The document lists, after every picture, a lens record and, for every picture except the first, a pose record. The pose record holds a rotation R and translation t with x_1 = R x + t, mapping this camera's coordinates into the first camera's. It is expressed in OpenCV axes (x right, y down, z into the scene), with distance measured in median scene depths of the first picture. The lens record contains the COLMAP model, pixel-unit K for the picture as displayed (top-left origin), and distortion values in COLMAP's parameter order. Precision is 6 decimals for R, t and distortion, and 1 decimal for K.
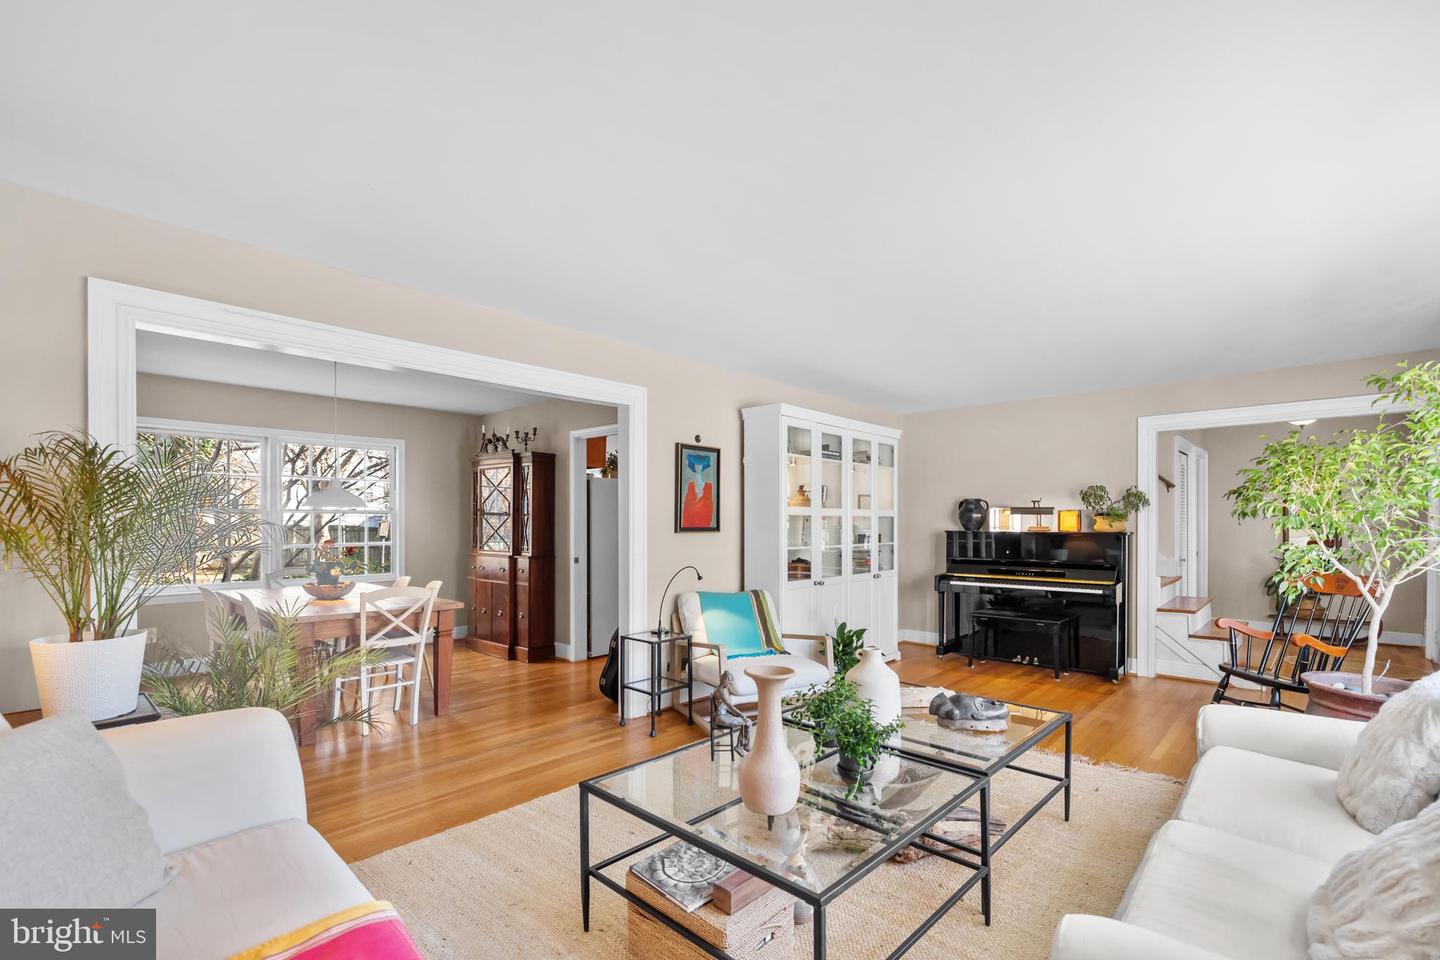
lens RADIAL K [[642.9, 0, 717.4], [0, 642.9, 526.0], [0, 0, 1]] dist [-0.000450, -0.000239]
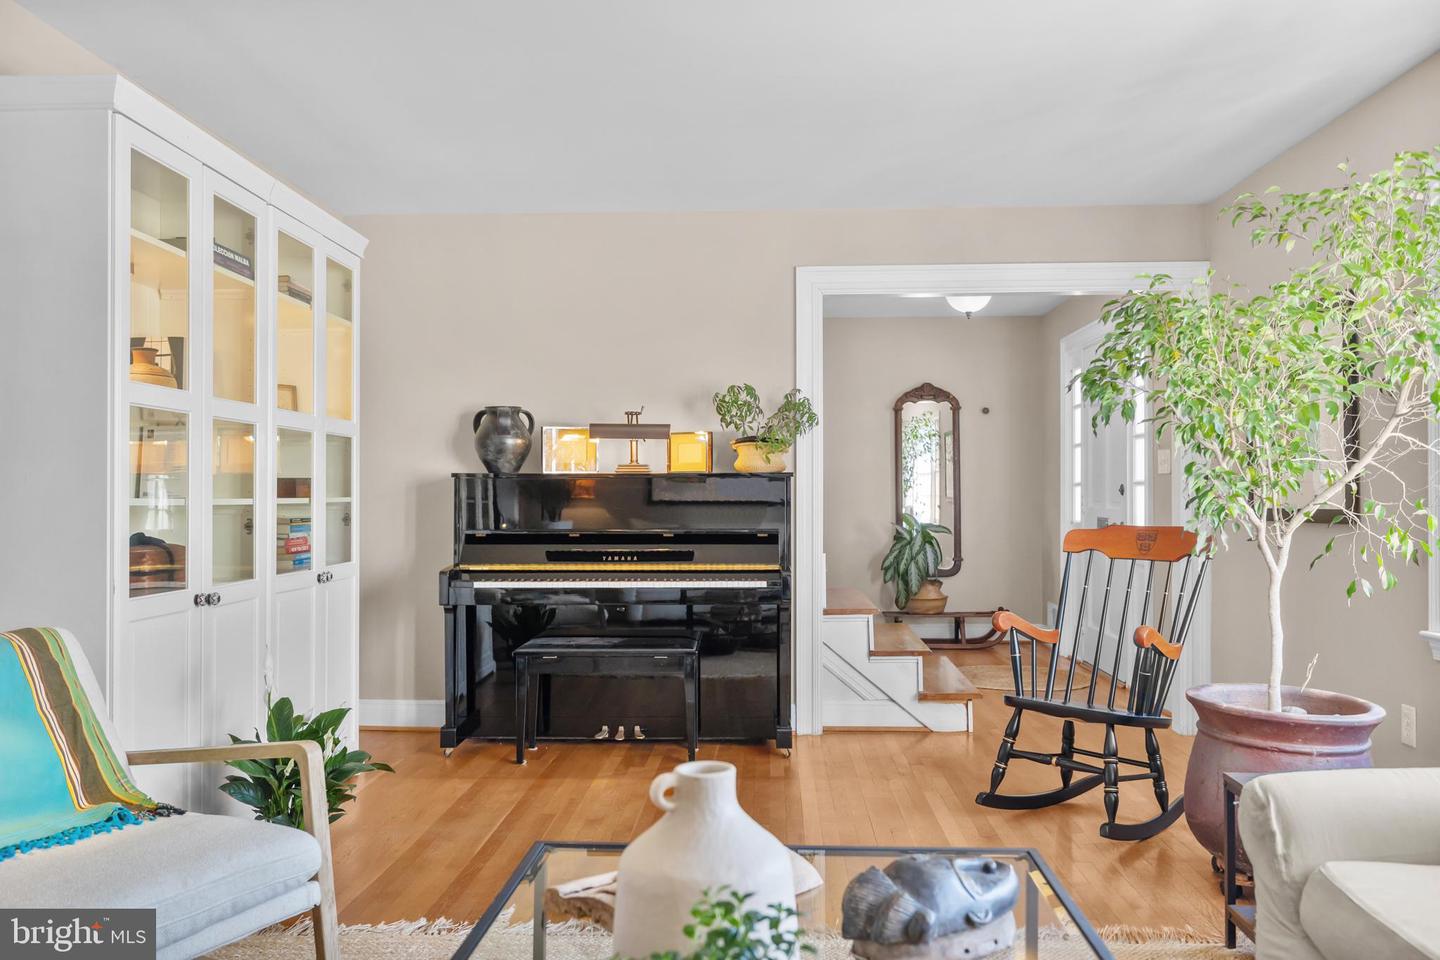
lens RADIAL K [[1171.6, 0, 720.0], [0, 1171.6, 480.0], [0, 0, 1]] dist [-0.001431, -0.000450]
pose [[0.752513, 0.007442, 0.658536, -0.059252], [0.005667, 0.999826, -0.017775, 0.032203], [-0.658553, 0.017107, 0.752340, 0.283705]]
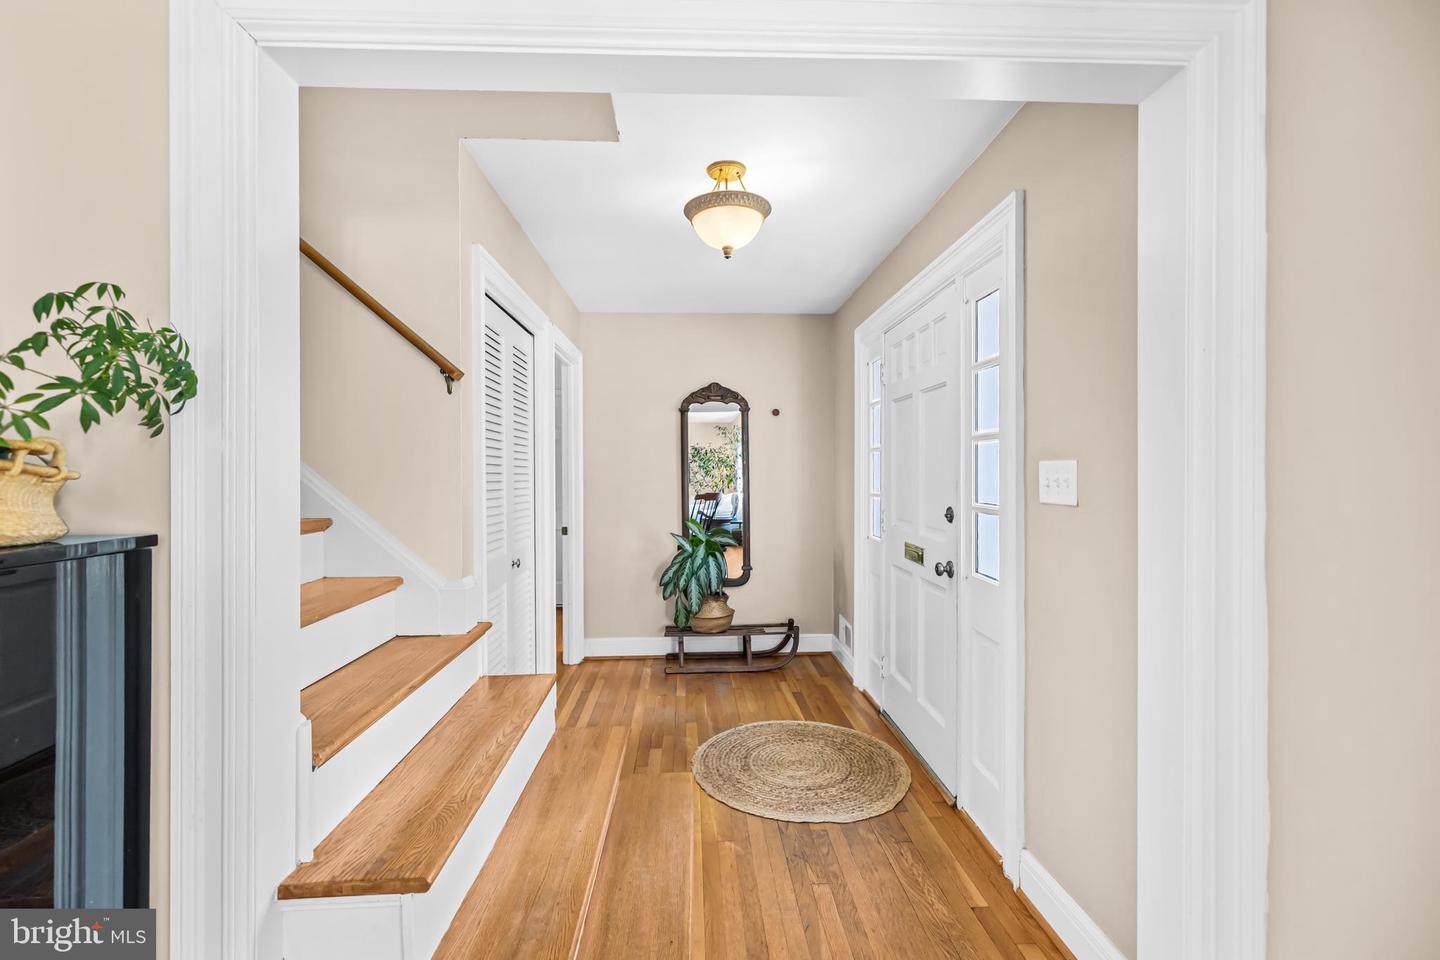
lens RADIAL K [[611.6, 0, 716.7], [0, 611.6, 470.5], [0, 0, 1]] dist [0.001367, 0.000078]
pose [[0.691418, -0.002982, 0.722449, 0.626950], [0.009275, 0.999946, -0.004749, -0.008938], [-0.722395, 0.009985, 0.691408, 0.744126]]
